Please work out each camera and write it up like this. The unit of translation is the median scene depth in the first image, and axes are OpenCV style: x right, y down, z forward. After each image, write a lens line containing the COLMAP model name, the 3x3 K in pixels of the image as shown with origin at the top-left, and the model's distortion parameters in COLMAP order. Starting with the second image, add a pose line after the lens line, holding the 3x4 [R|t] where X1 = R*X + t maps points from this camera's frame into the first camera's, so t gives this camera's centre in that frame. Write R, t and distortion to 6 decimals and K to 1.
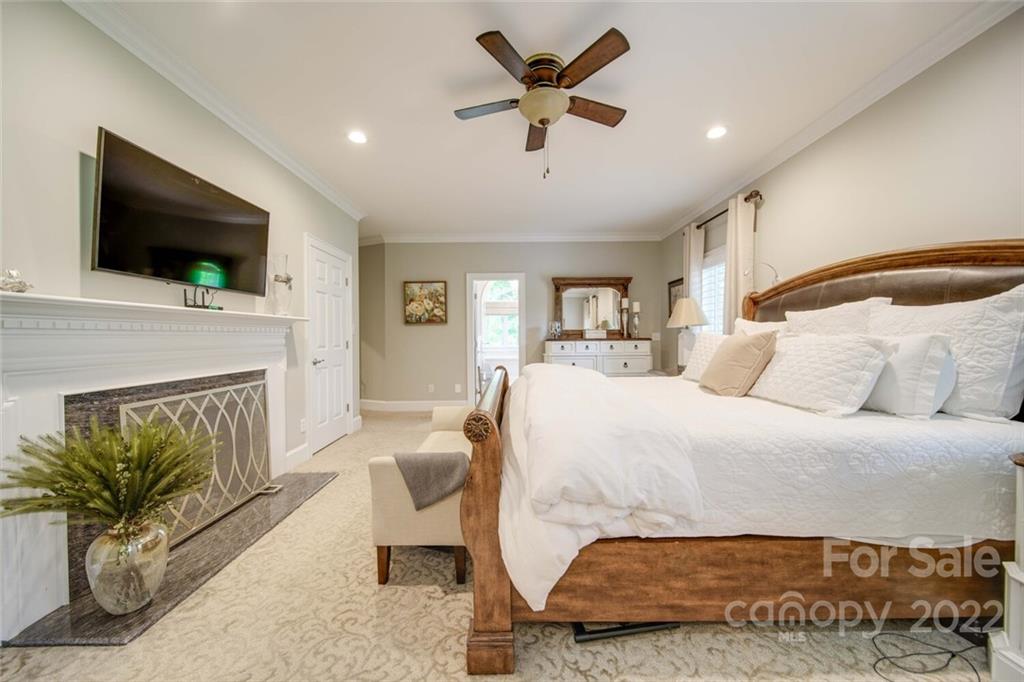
lens RADIAL K [[358.1, 0, 512.4], [0, 358.1, 340.7], [0, 0, 1]] dist [-0.002566, -0.000901]
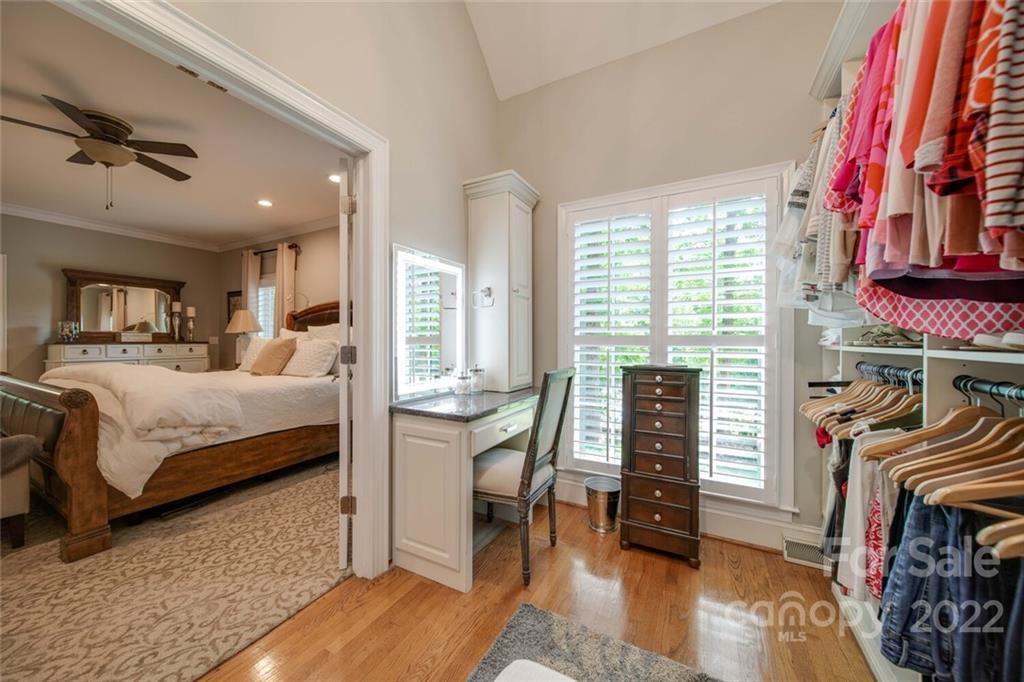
lens RADIAL K [[358.1, 0, 516.0], [0, 358.1, 340.6], [0, 0, 1]] dist [-0.002566, -0.000901]
pose [[0.463806, 0.007729, 0.885903, -0.210128], [0.004413, 0.999929, -0.011034, 0.008328], [-0.885926, 0.009027, 0.463739, -0.496023]]
